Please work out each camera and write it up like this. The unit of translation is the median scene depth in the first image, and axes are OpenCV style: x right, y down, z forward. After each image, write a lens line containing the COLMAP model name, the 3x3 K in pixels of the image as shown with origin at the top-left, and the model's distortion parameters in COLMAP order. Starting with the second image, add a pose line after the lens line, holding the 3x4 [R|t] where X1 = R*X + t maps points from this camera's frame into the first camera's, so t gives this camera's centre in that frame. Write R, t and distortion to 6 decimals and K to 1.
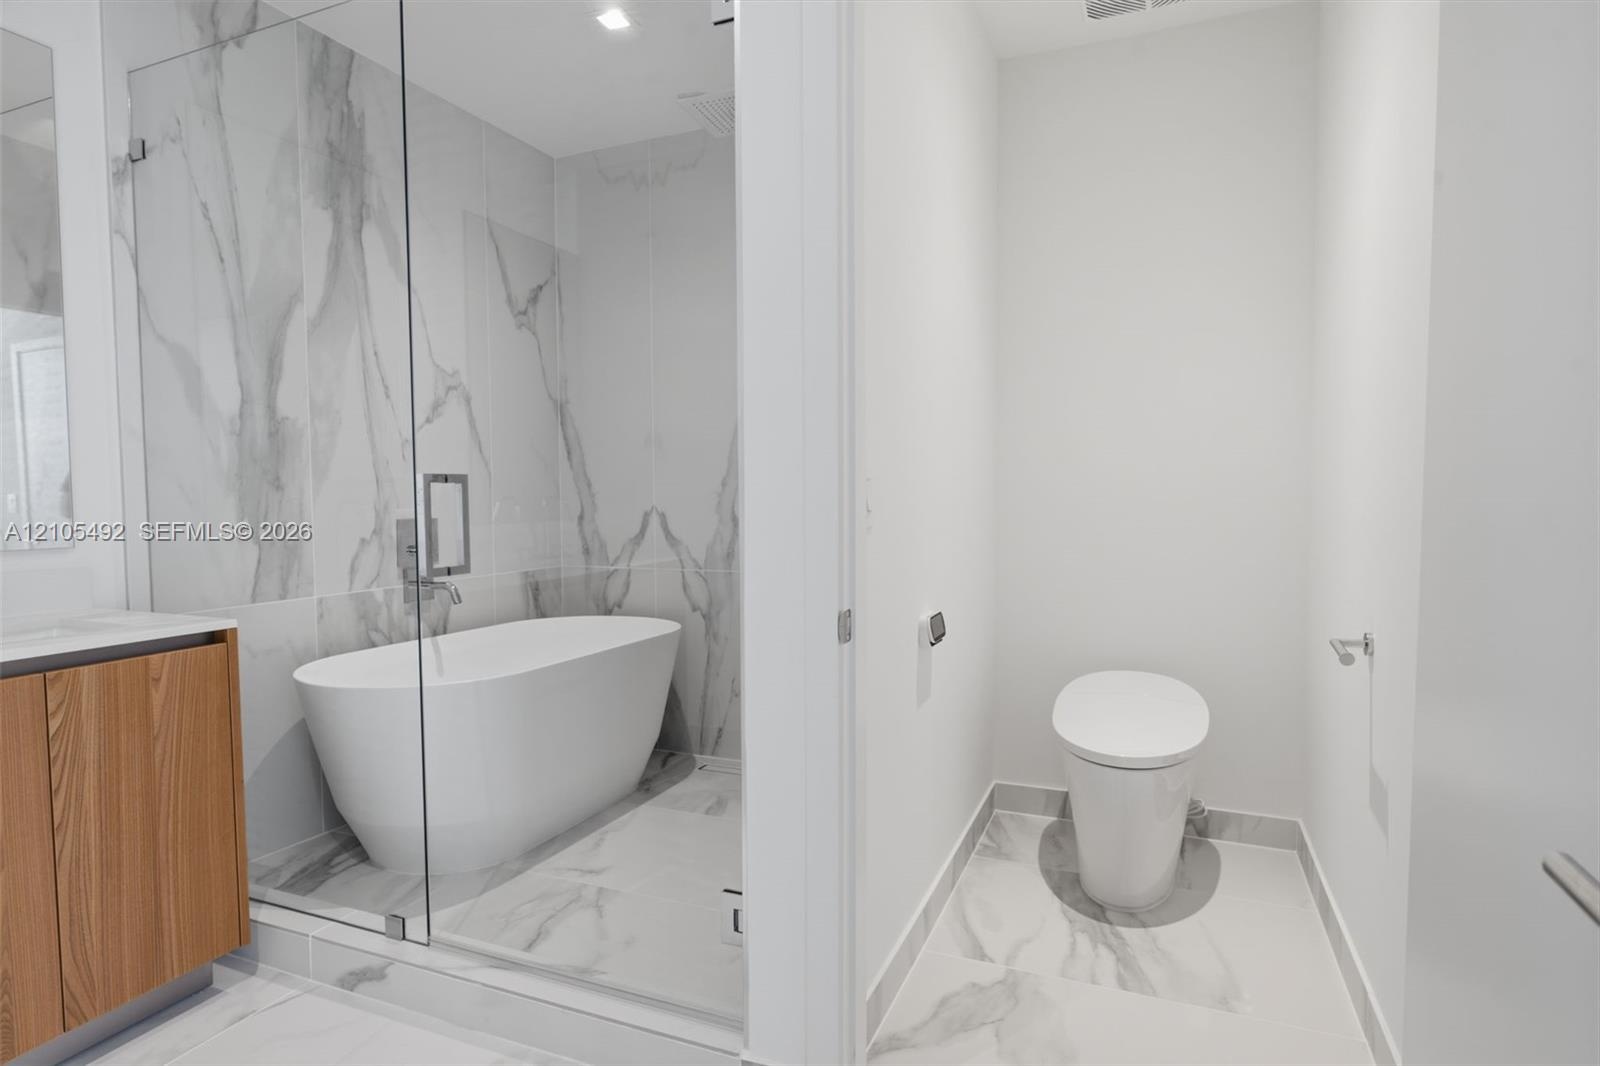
lens RADIAL K [[871.7, 0, 800.0], [0, 871.7, 533.0], [0, 0, 1]] dist [-0.000879, -0.000214]
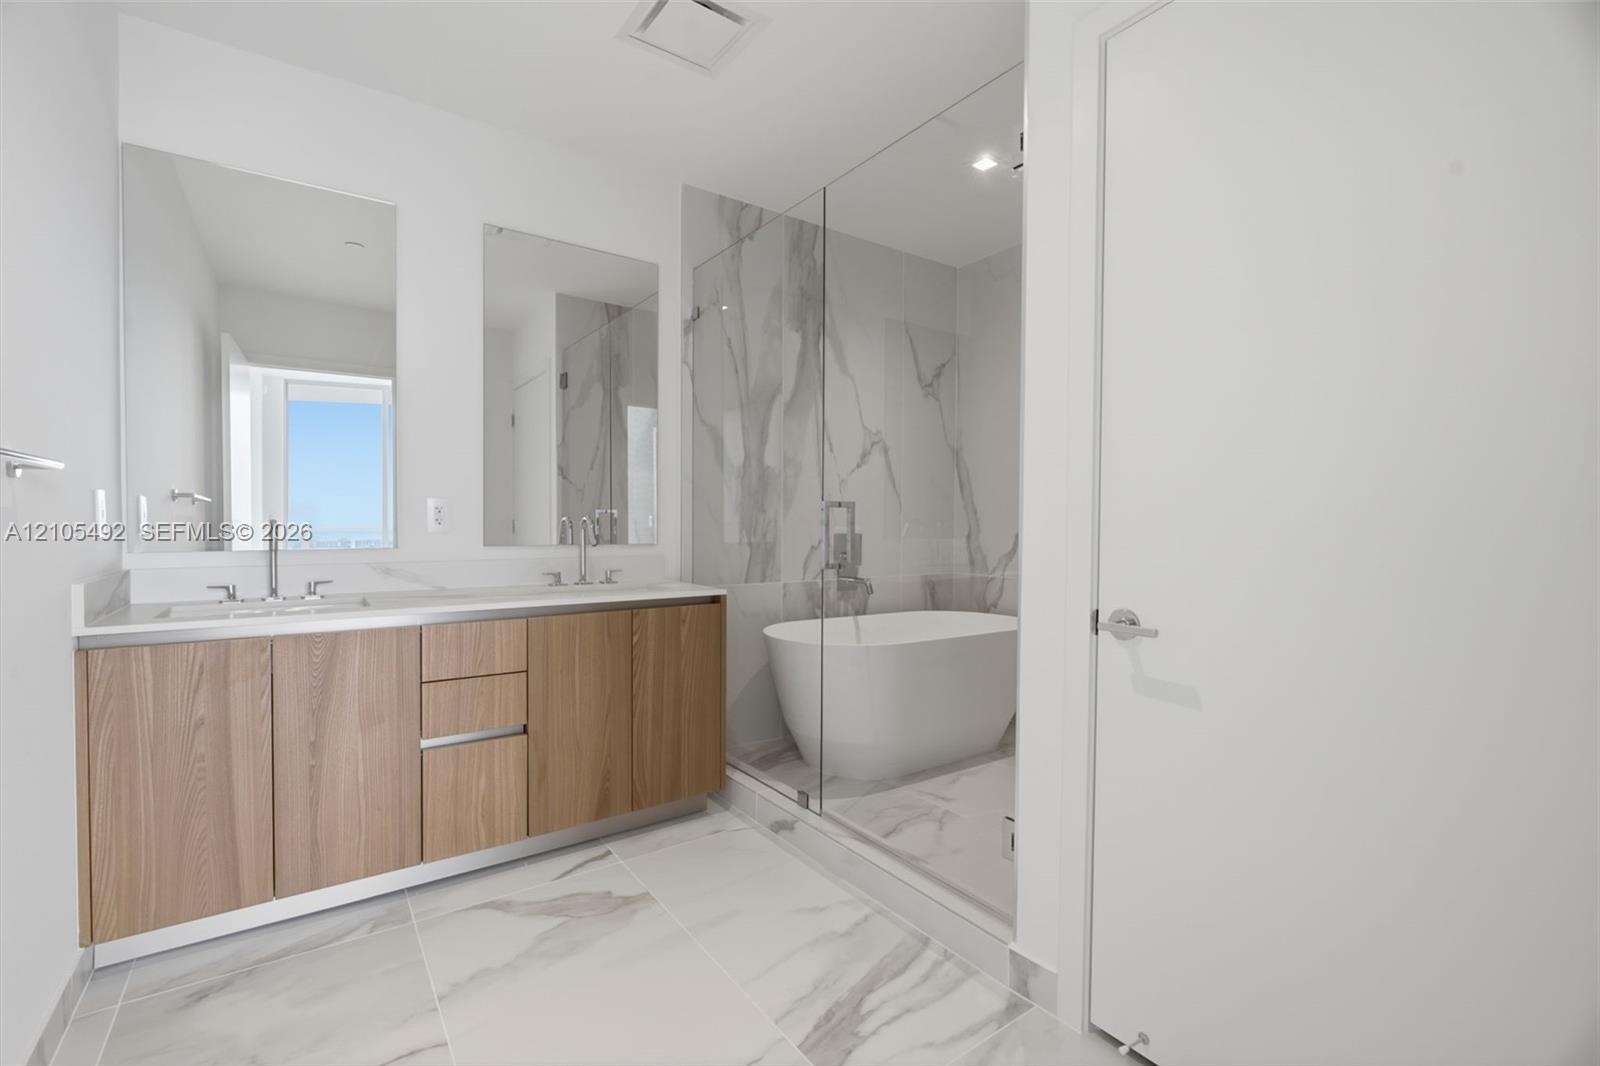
lens RADIAL K [[701.4, 0, 800.0], [0, 701.4, 533.0], [0, 0, 1]] dist [-0.000815, 0.000174]
pose [[0.855368, 0.022811, -0.517519, 0.120892], [-0.037280, 0.999150, -0.017578, 0.007525], [0.516678, 0.034328, 0.855491, -0.051873]]
